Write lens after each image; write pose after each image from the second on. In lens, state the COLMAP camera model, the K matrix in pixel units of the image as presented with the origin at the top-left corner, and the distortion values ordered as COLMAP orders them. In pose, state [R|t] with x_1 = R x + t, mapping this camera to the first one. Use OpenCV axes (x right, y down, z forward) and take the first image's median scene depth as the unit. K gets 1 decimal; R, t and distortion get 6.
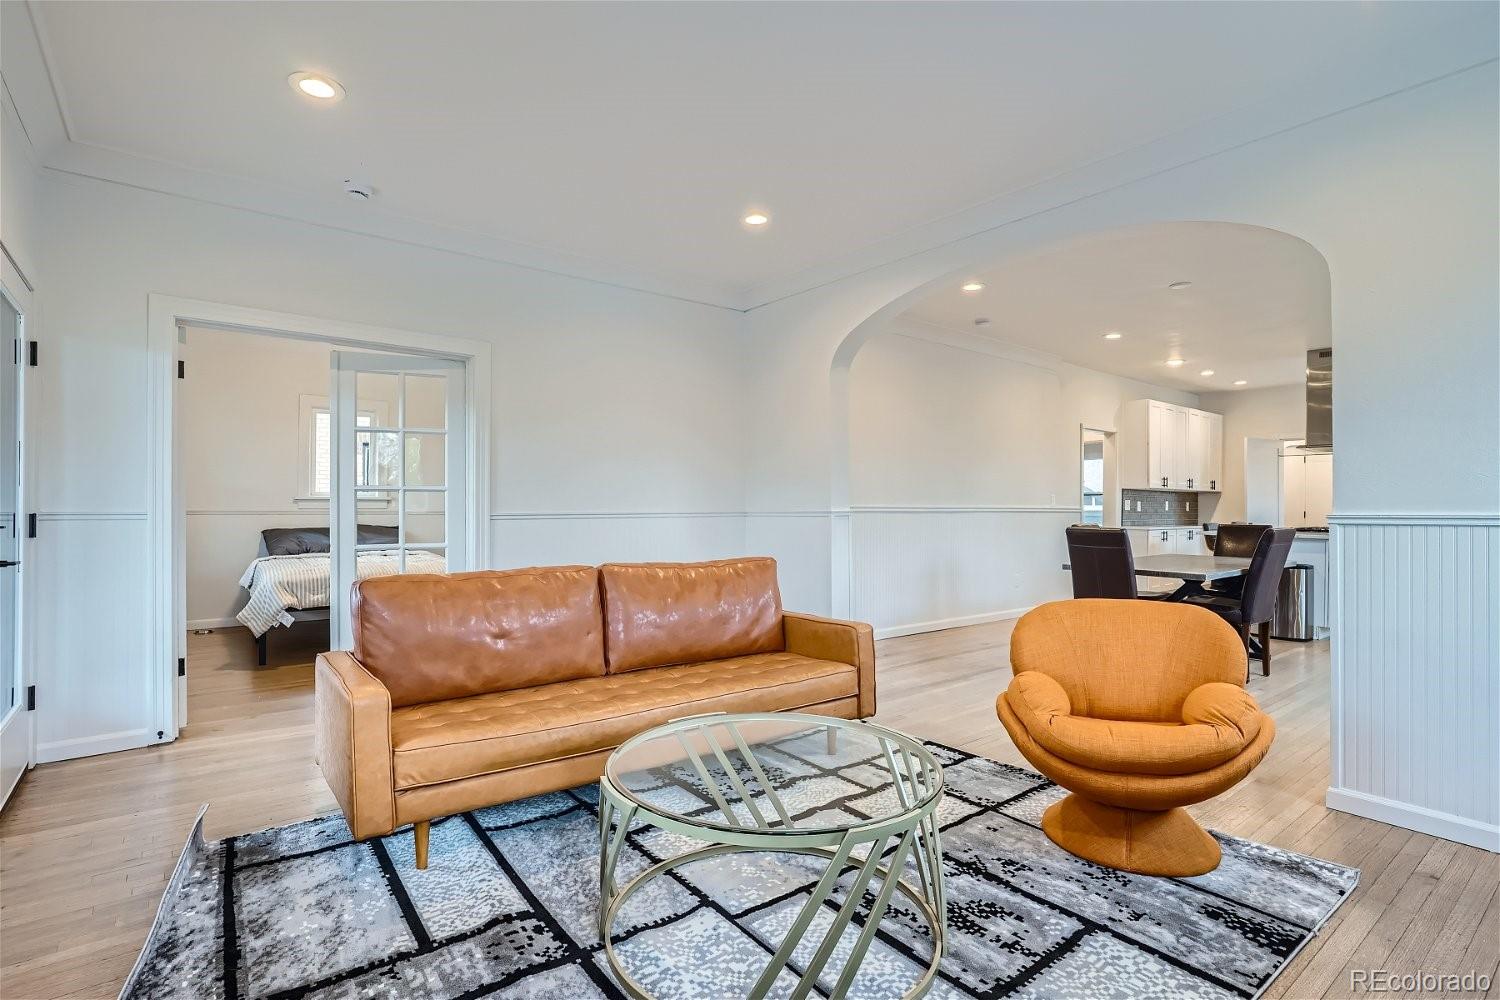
lens RADIAL K [[734.3, 0, 752.0], [0, 734.3, 503.0], [0, 0, 1]] dist [-0.022402, 0.009782]
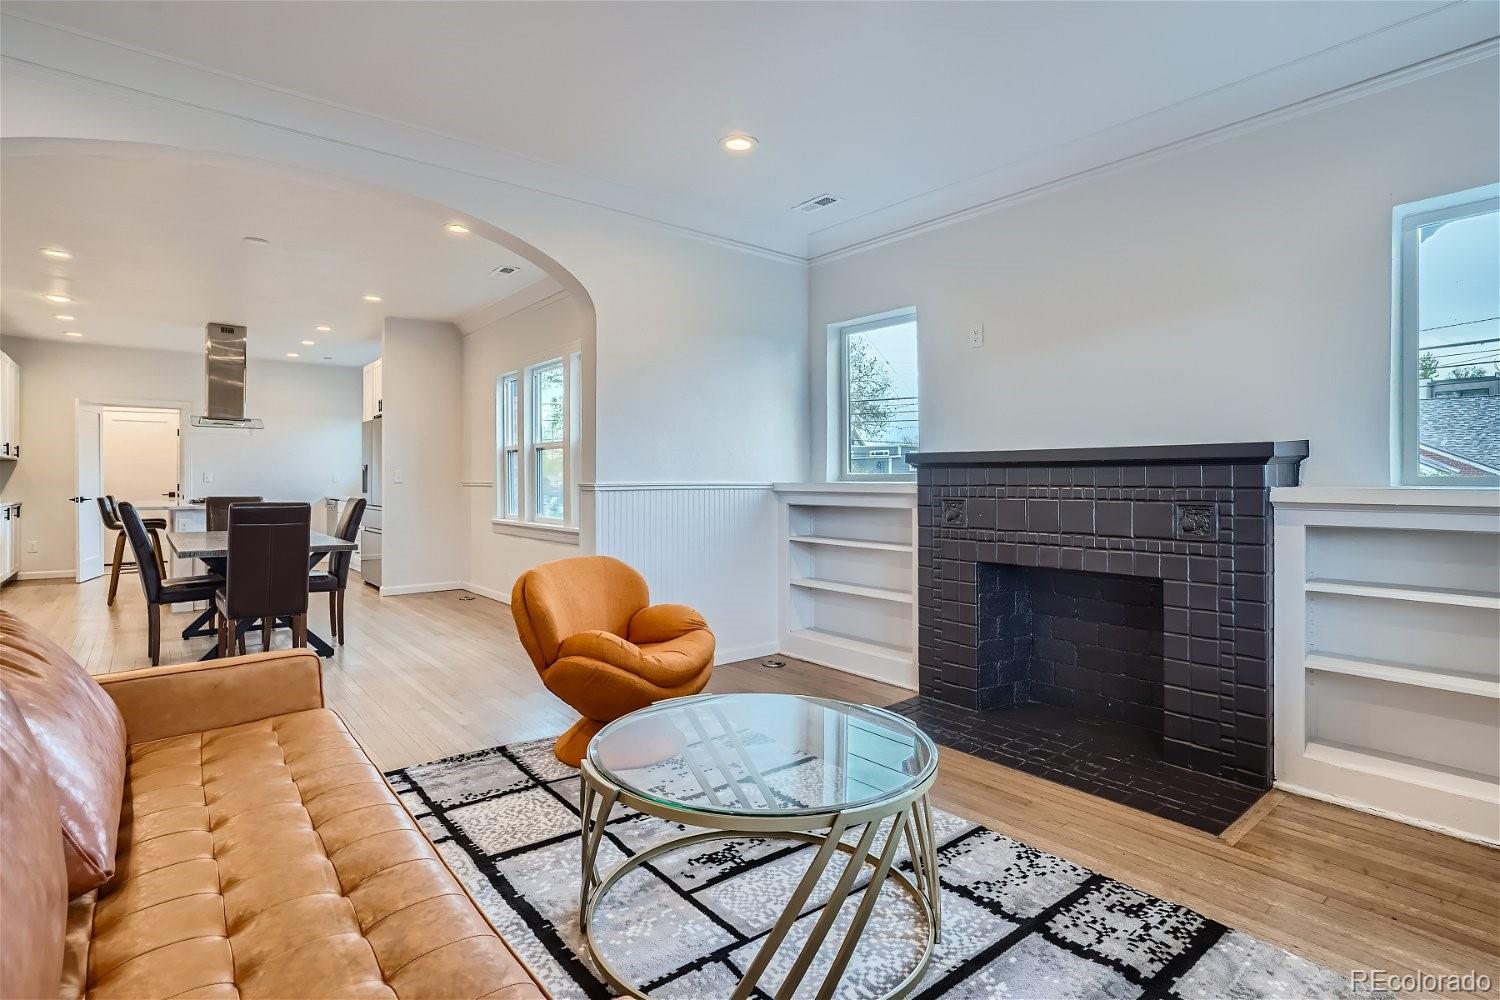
lens RADIAL K [[734.3, 0, 757.3], [0, 734.3, 472.0], [0, 0, 1]] dist [-0.022402, 0.009782]
pose [[-0.025576, 0.017194, 0.999525, -0.790877], [-0.008494, 0.999812, -0.017416, 0.019143], [-0.999637, -0.008935, -0.025425, 0.879213]]
